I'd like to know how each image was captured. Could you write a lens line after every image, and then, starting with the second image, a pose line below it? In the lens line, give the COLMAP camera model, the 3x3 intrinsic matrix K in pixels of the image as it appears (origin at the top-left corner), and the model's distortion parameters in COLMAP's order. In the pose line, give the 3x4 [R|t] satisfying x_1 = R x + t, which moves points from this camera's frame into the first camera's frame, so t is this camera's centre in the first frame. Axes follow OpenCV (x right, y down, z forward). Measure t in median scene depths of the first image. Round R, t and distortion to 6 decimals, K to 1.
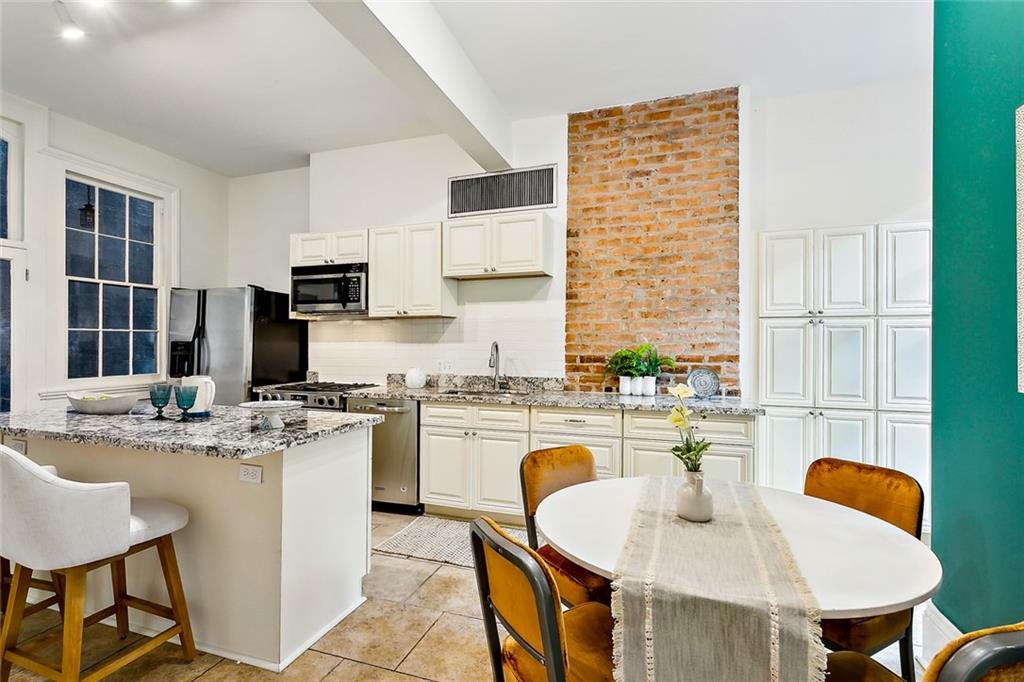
lens RADIAL K [[498.7, 0, 518.4], [0, 498.7, 339.5], [0, 0, 1]] dist [0.001098, 0.000596]
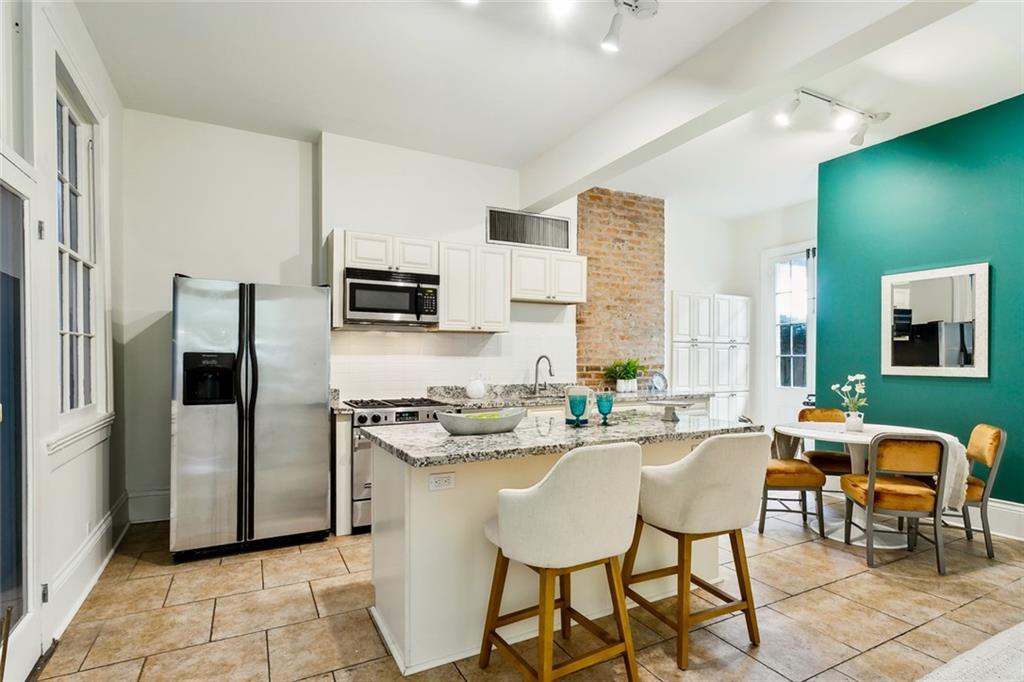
lens RADIAL K [[498.7, 0, 486.6], [0, 498.7, 360.2], [0, 0, 1]] dist [0.001098, 0.000596]
pose [[0.691838, -0.002846, 0.722047, -1.041592], [-0.007098, 0.999917, 0.010742, 0.004331], [-0.722018, -0.012556, 0.691760, 0.260315]]
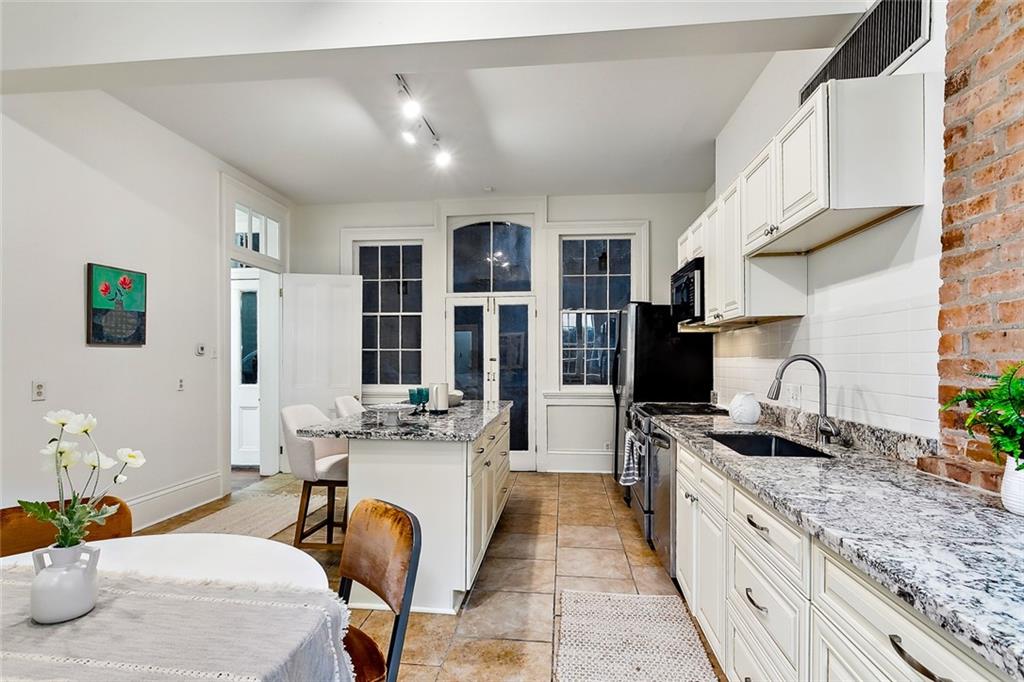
lens RADIAL K [[498.7, 0, 492.5], [0, 498.7, 361.9], [0, 0, 1]] dist [0.001098, 0.000596]
pose [[0.190772, 0.003306, -0.981629, 0.438509], [0.006743, 0.999966, 0.004678, 0.007182], [0.981611, -0.007511, 0.190743, 0.562042]]
